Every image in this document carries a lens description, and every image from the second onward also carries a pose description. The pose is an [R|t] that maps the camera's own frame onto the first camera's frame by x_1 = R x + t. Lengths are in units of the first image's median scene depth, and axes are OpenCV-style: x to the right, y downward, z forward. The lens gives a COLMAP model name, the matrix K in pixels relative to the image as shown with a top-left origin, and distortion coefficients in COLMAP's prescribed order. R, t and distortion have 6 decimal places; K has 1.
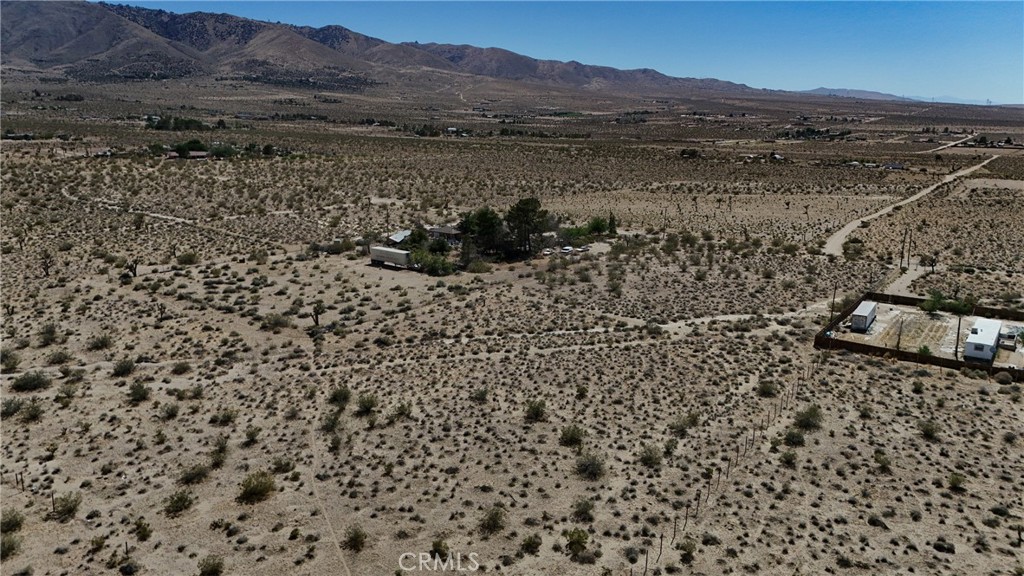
lens RADIAL K [[753.9, 0, 511.7], [0, 753.9, 289.1], [0, 0, 1]] dist [0.077686, -0.074260]
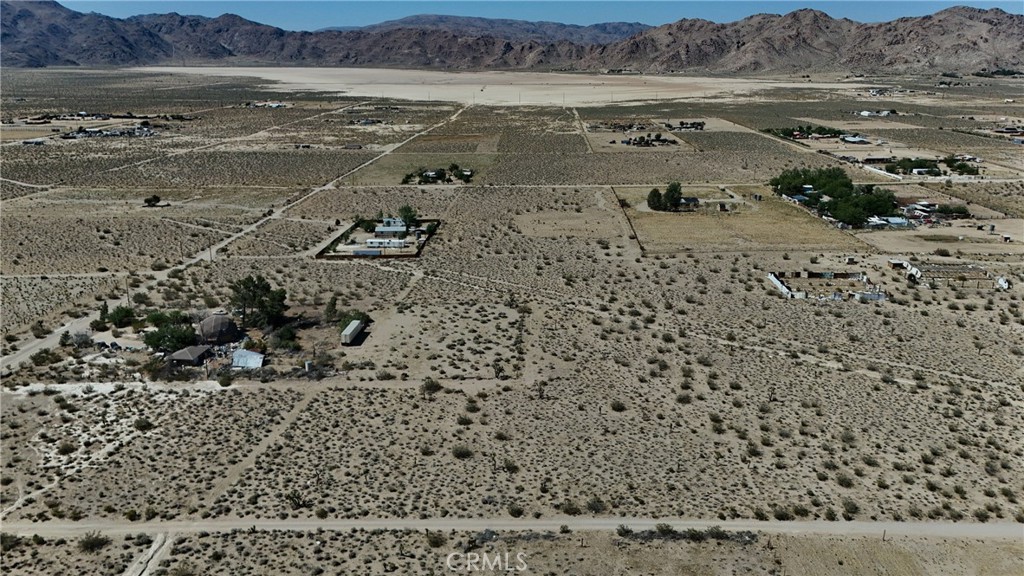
lens RADIAL K [[753.9, 0, 516.9], [0, 753.9, 285.9], [0, 0, 1]] dist [0.077686, -0.074260]
pose [[-0.560524, -0.248860, 0.789861, -1.318670], [0.182882, 0.893035, 0.411149, -0.592832], [-0.807692, 0.374910, -0.455055, 1.352123]]
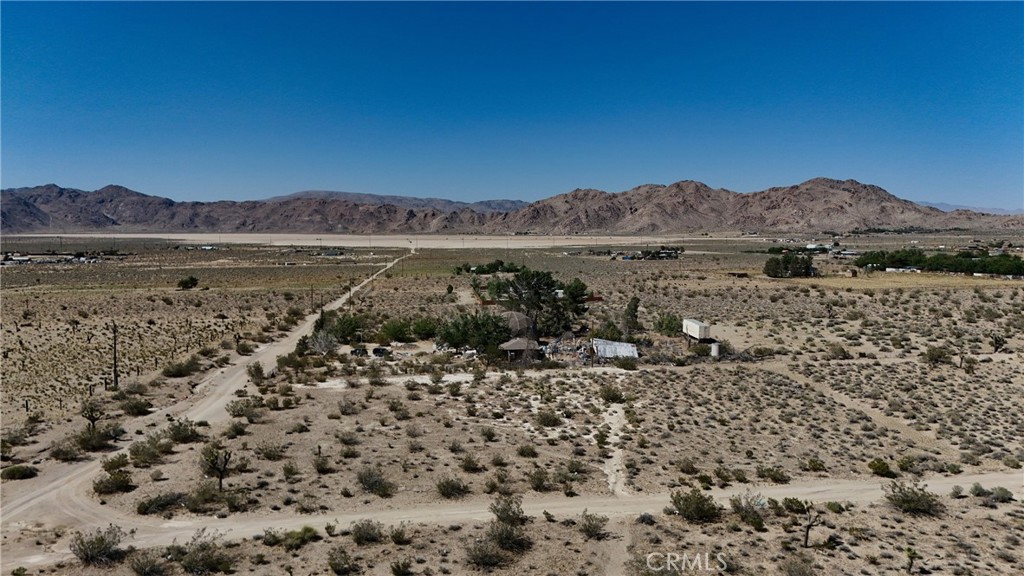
lens RADIAL K [[753.9, 0, 517.3], [0, 753.9, 291.3], [0, 0, 1]] dist [0.077686, -0.074260]
pose [[-0.683248, -0.062136, 0.727538, -0.671998], [0.163603, 0.958014, 0.235464, -0.333998], [-0.711622, 0.279907, -0.644396, 1.814392]]
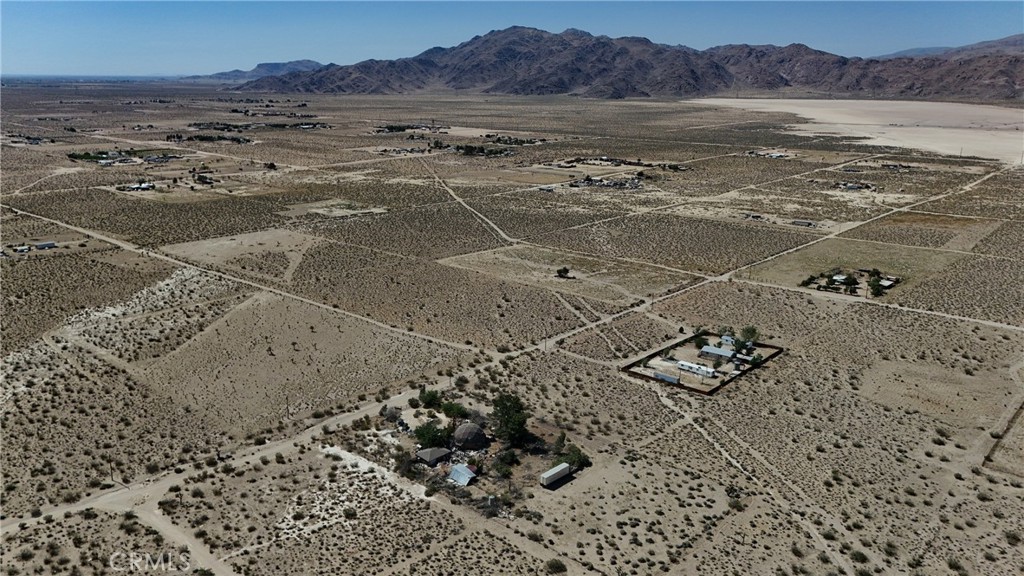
lens RADIAL K [[753.9, 0, 513.6], [0, 753.9, 283.8], [0, 0, 1]] dist [0.077686, -0.074260]
pose [[0.099475, -0.270814, 0.957478, -1.427923], [0.220687, 0.944291, 0.244156, -0.742822], [-0.970259, 0.187015, 0.153698, 0.815327]]
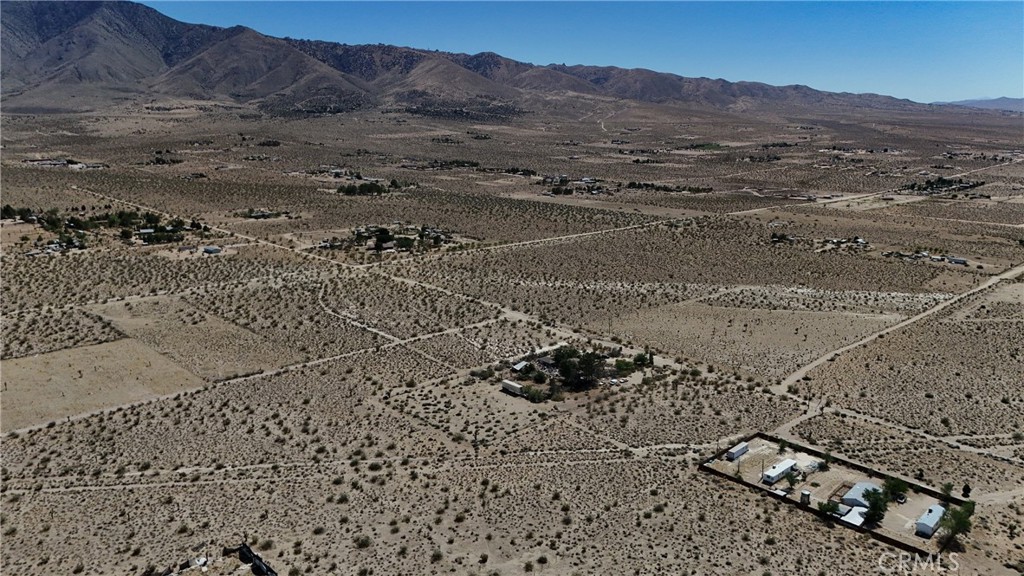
lens RADIAL K [[753.9, 0, 508.9], [0, 753.9, 286.0], [0, 0, 1]] dist [0.077686, -0.074260]
pose [[0.981766, 0.032558, -0.187285, 0.177514], [-0.035375, 0.999305, -0.011717, -0.278685], [0.186774, 0.018128, 0.982236, -0.864455]]
